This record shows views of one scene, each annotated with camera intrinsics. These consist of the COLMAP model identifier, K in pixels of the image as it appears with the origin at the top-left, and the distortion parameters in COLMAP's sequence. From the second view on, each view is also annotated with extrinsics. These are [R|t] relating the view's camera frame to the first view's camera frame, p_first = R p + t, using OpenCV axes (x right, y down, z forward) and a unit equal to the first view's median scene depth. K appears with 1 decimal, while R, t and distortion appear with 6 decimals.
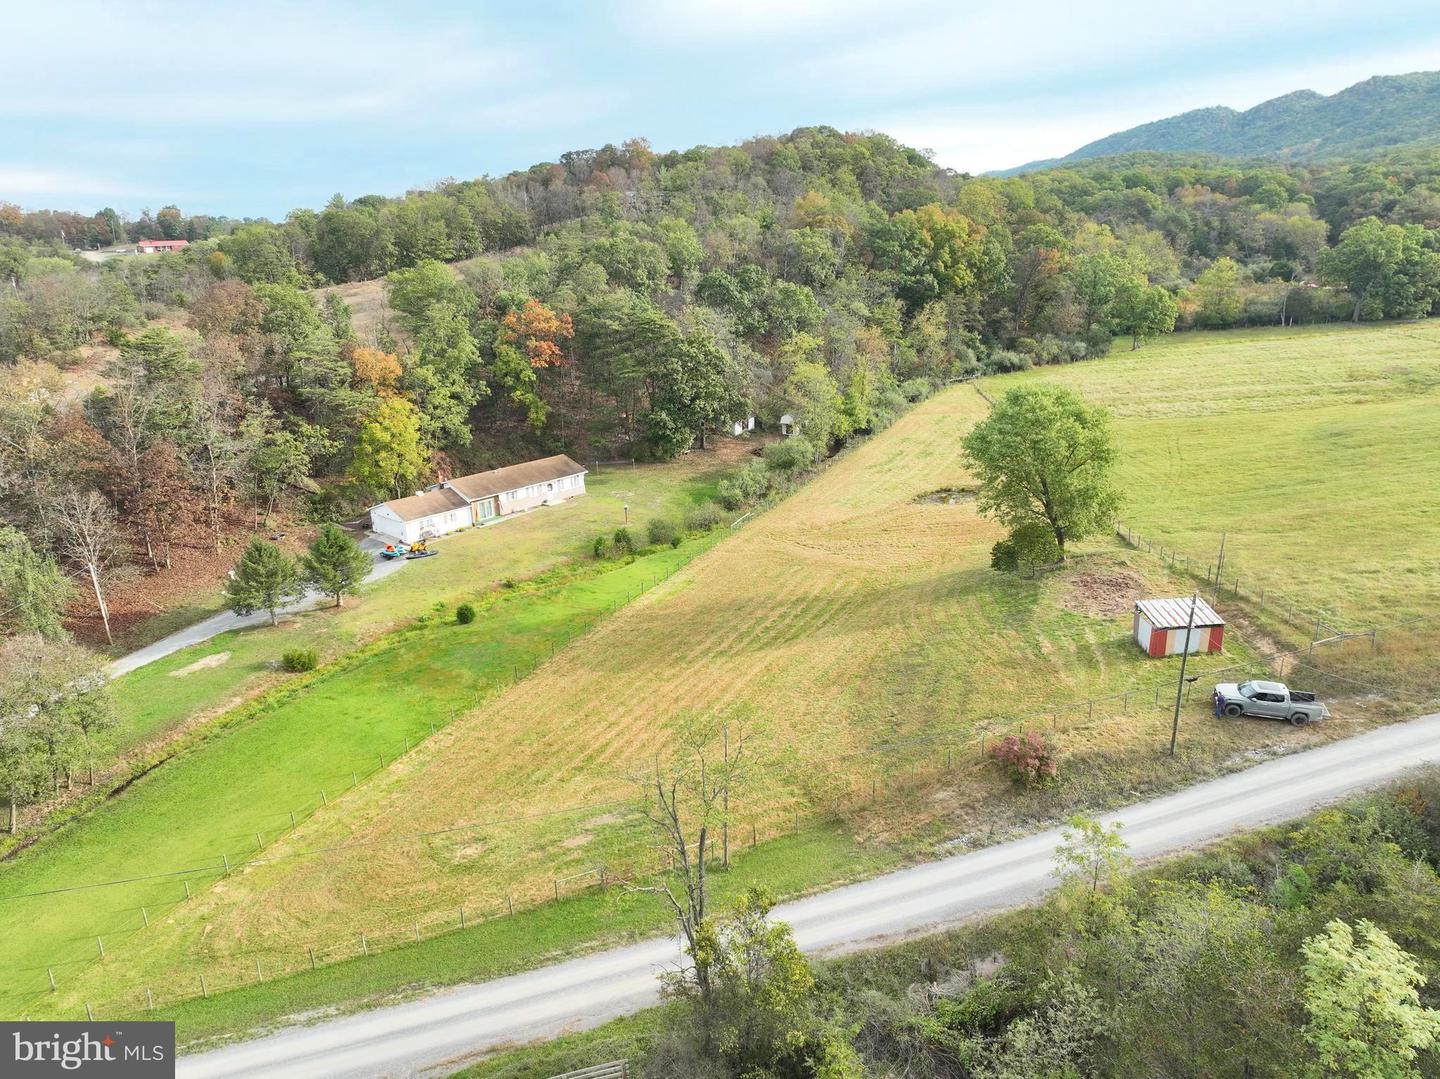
lens RADIAL K [[1010.3, 0, 725.3], [0, 1010.3, 536.1], [0, 0, 1]] dist [-0.001360, 0.015095]
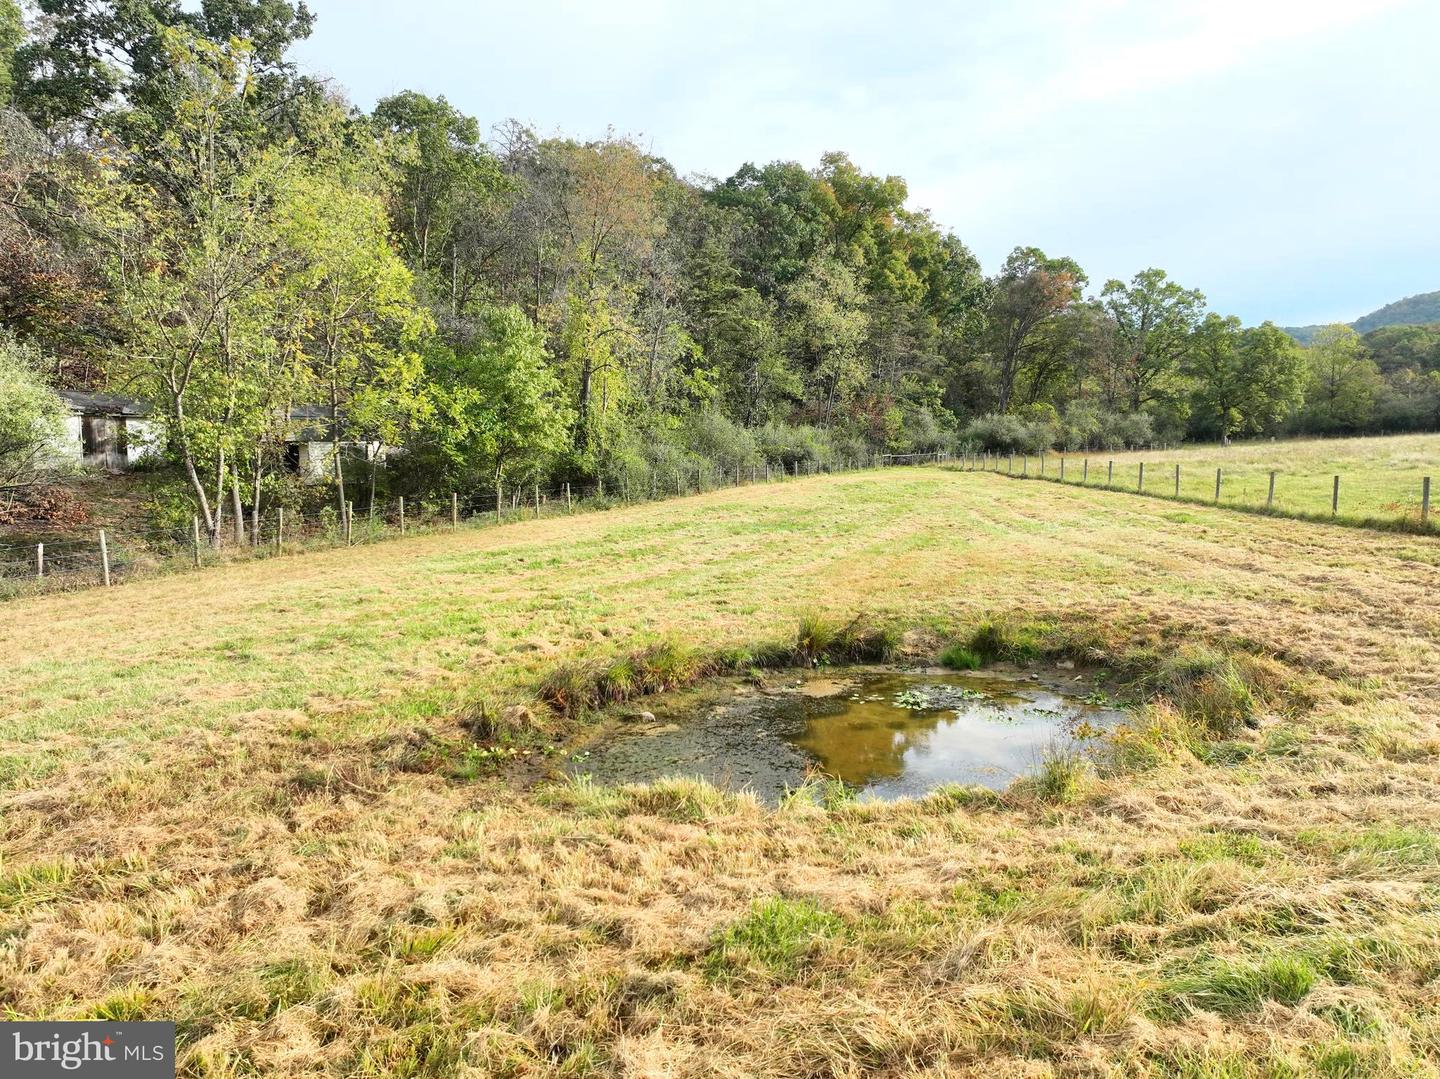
lens RADIAL K [[1010.3, 0, 725.3], [0, 1010.3, 536.1], [0, 0, 1]] dist [-0.001360, 0.015095]
pose [[0.998558, 0.011819, 0.052374, 0.281569], [0.000393, 0.973834, -0.227259, -0.044687], [-0.053689, 0.226952, 0.972425, 1.255527]]
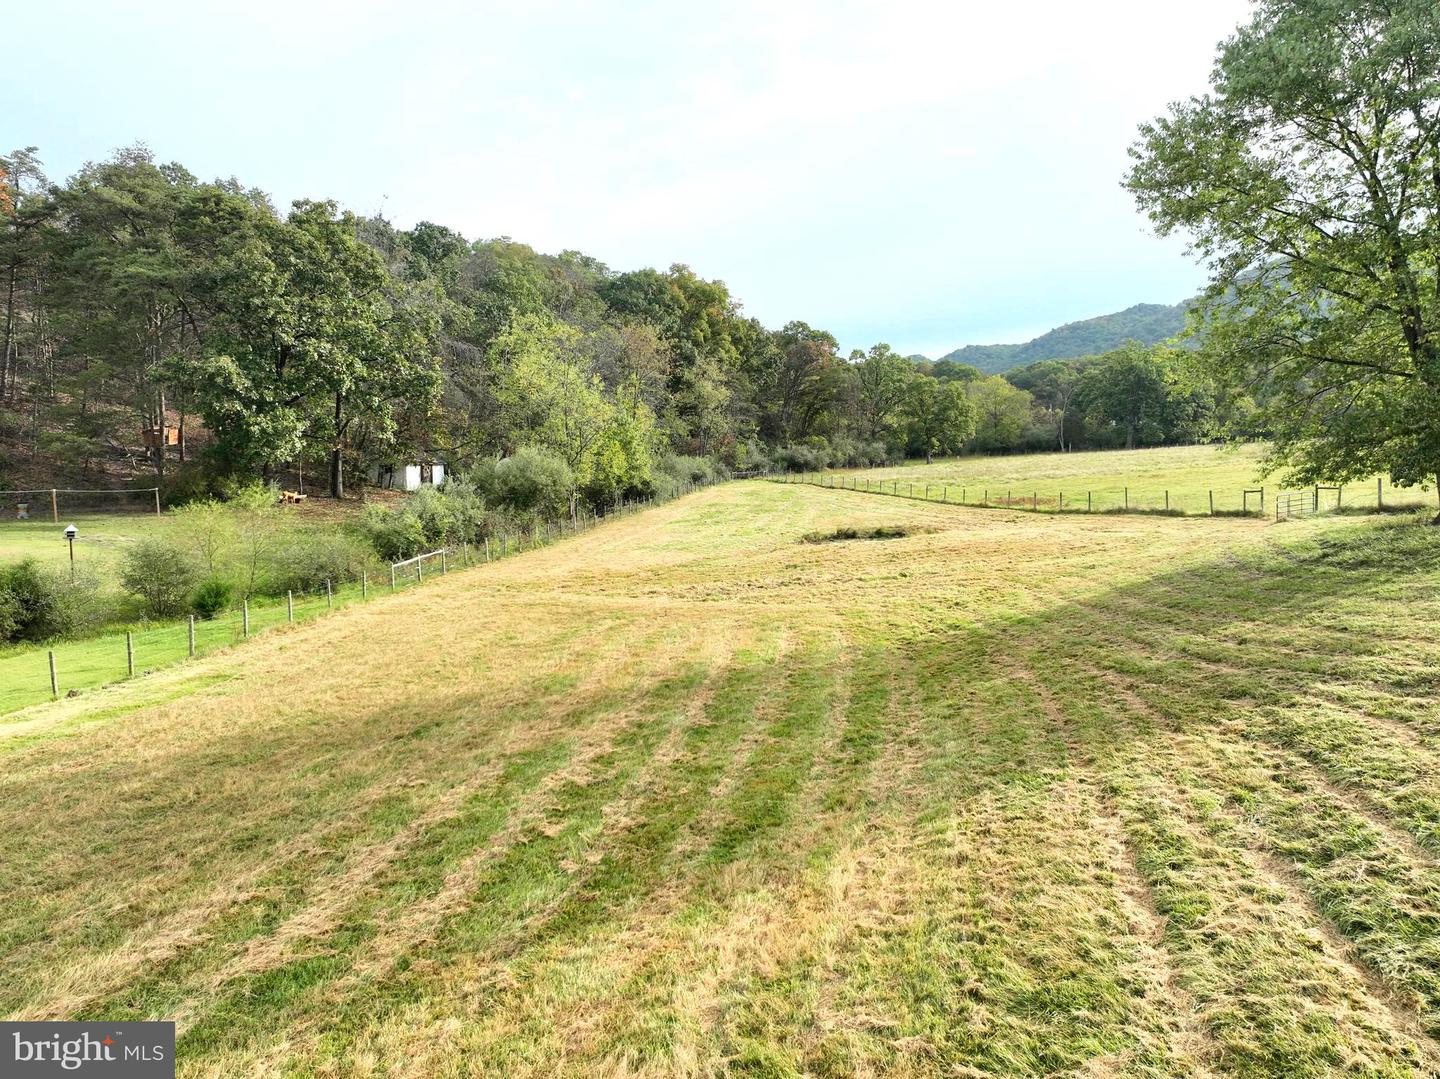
lens RADIAL K [[1010.3, 0, 725.3], [0, 1010.3, 536.1], [0, 0, 1]] dist [-0.001360, 0.015095]
pose [[0.952074, -0.009855, 0.305708, 0.011242], [0.080694, 0.972164, -0.219967, 0.085905], [-0.295031, 0.234094, 0.926368, 0.789934]]
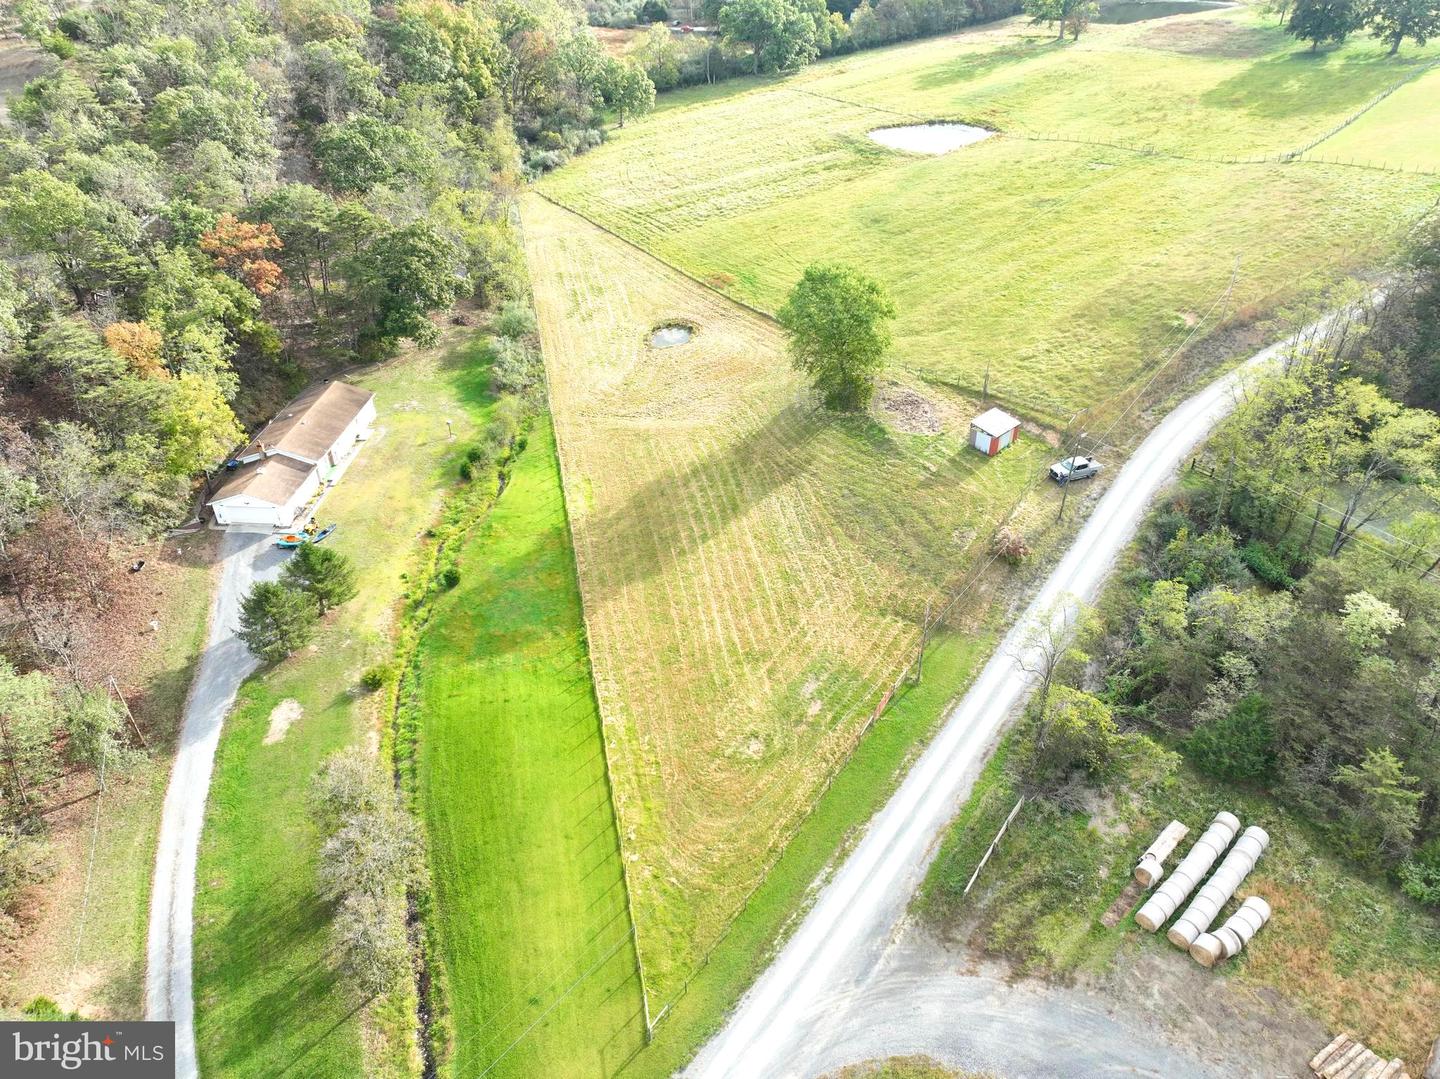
lens RADIAL K [[1010.3, 0, 725.3], [0, 1010.3, 536.1], [0, 0, 1]] dist [-0.001360, 0.015095]
pose [[0.778784, -0.330327, 0.533273, -0.604567], [0.171869, 0.929950, 0.325046, -0.267895], [-0.603289, -0.161487, 0.781003, -0.001616]]
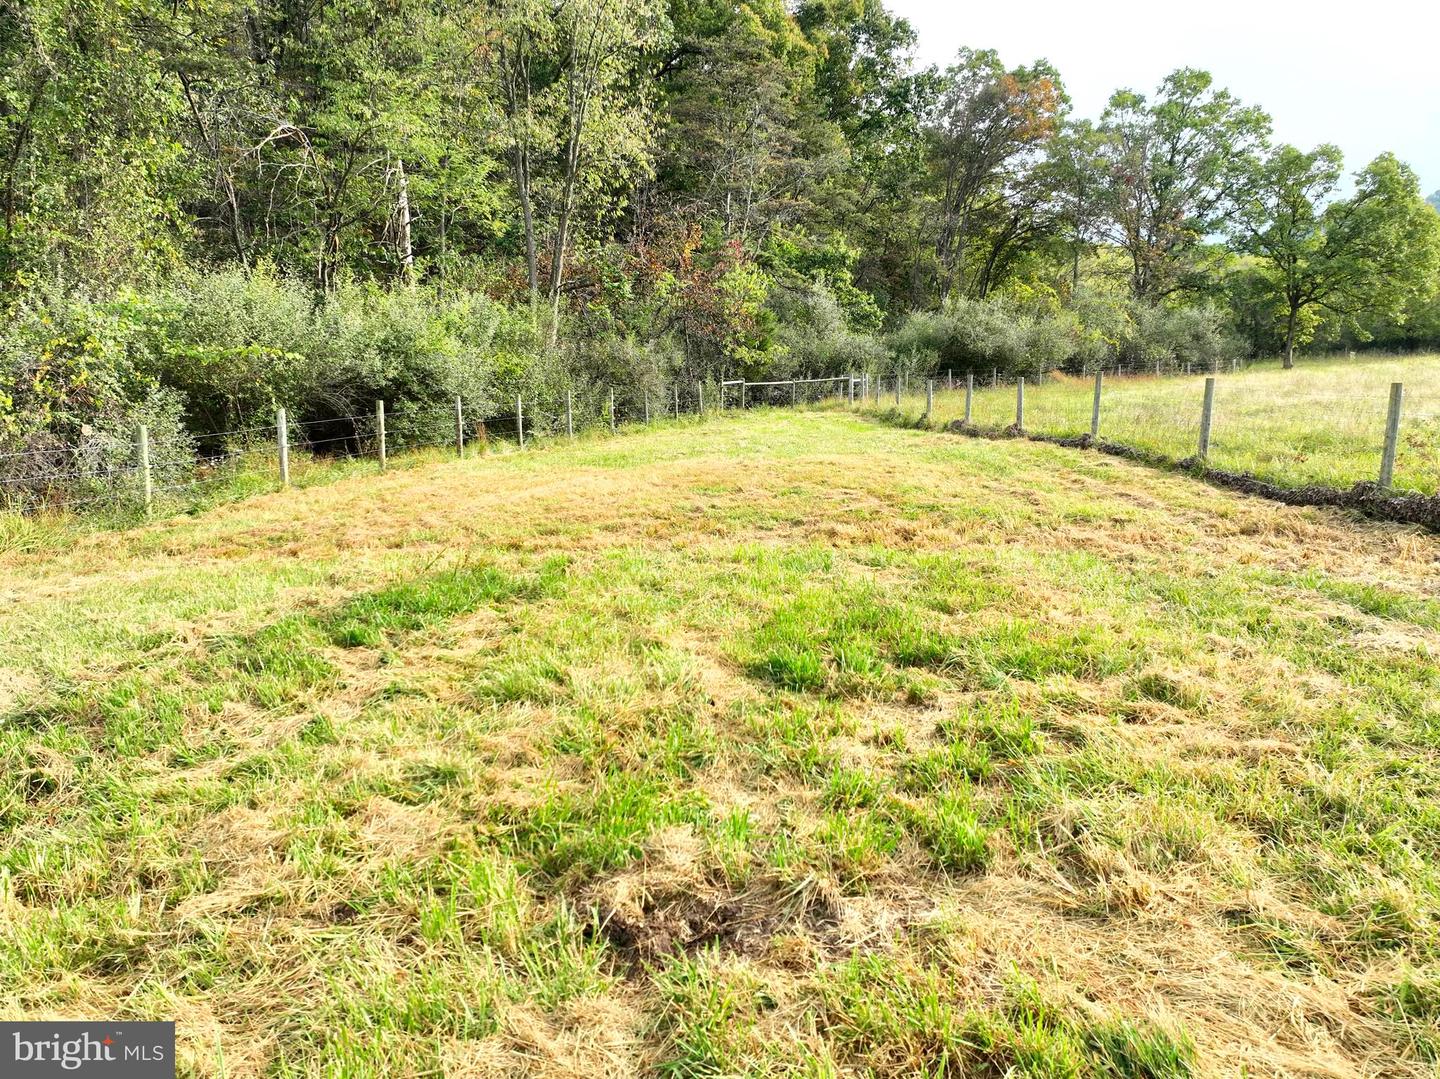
lens RADIAL K [[1000.8, 0, 720.0], [0, 1000.8, 539.5], [0, 0, 1]] dist [0.002907, 0.057655]
pose [[0.988343, -0.006710, 0.152099, 0.413944], [0.029710, 0.988322, -0.149454, -0.211156], [-0.149320, 0.152230, 0.977000, 1.768128]]
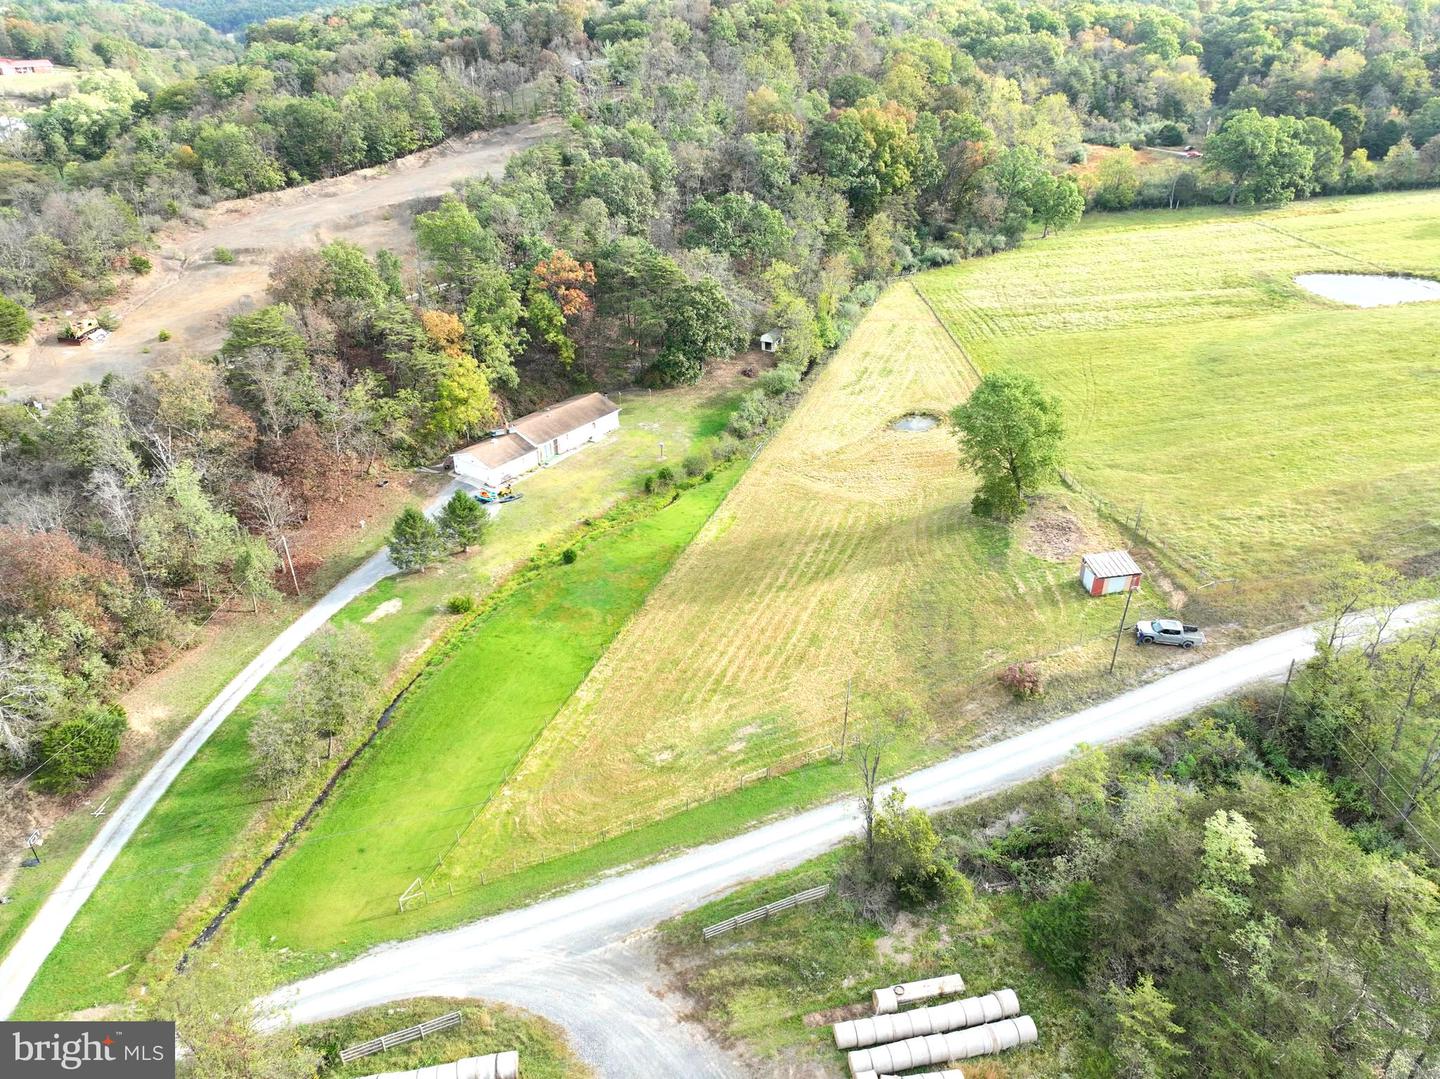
lens RADIAL K [[1010.3, 0, 725.3], [0, 1010.3, 536.1], [0, 0, 1]] dist [-0.001360, 0.015095]
pose [[0.992814, -0.033414, 0.114906, -0.213193], [0.010748, 0.981245, 0.192467, -0.196779], [-0.119182, -0.189849, 0.974553, -0.273563]]
